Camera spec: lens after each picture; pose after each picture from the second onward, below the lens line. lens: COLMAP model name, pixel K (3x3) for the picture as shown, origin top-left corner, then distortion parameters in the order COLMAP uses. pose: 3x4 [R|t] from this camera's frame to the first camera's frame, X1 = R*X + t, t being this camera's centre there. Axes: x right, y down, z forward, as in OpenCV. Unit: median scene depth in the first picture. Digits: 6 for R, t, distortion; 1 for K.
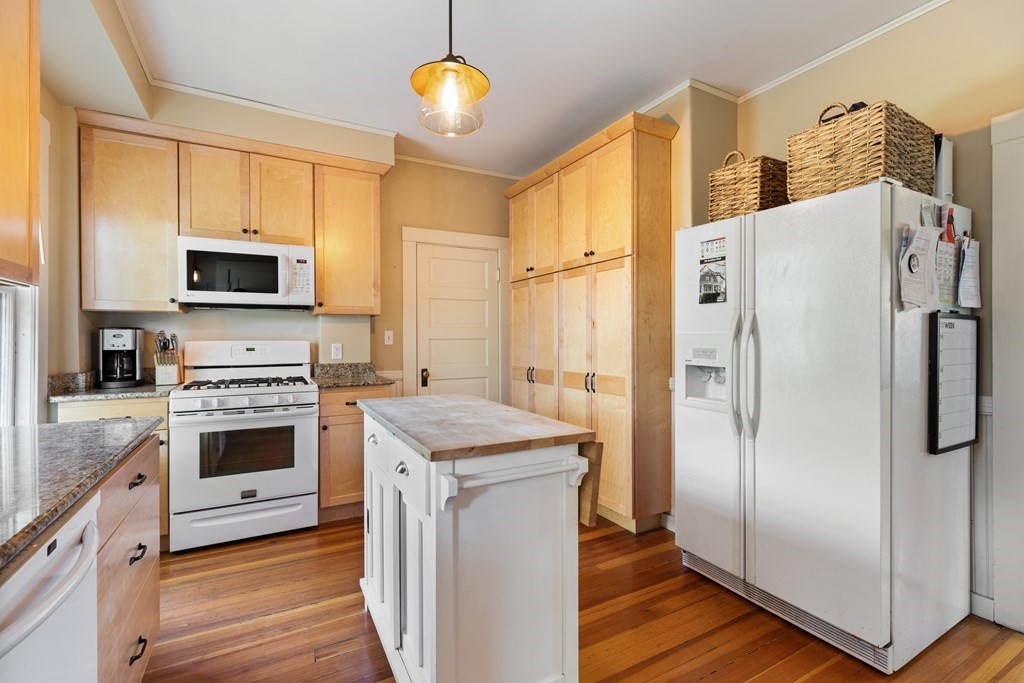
lens RADIAL K [[460.8, 0, 517.6], [0, 460.8, 341.4], [0, 0, 1]] dist [0.001658, 0.000776]
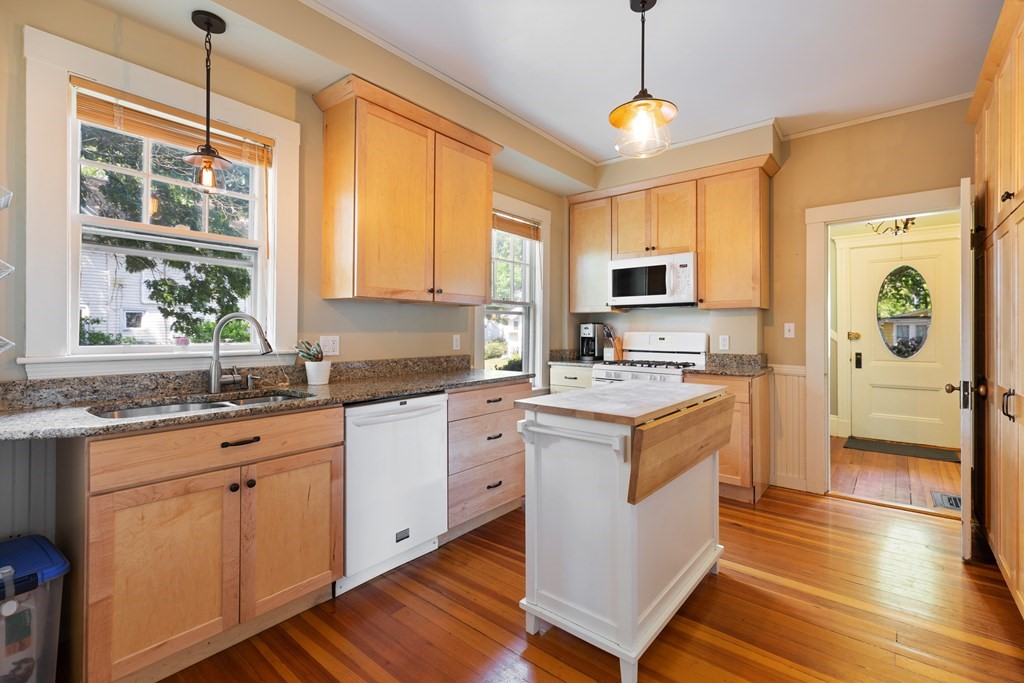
lens RADIAL K [[460.8, 0, 515.4], [0, 460.8, 330.6], [0, 0, 1]] dist [0.001658, 0.000776]
pose [[0.368029, 0.003877, -0.929806, 0.500226], [-0.015276, 0.999882, -0.001877, 0.003135], [0.929689, 0.014894, 0.368044, 0.162950]]
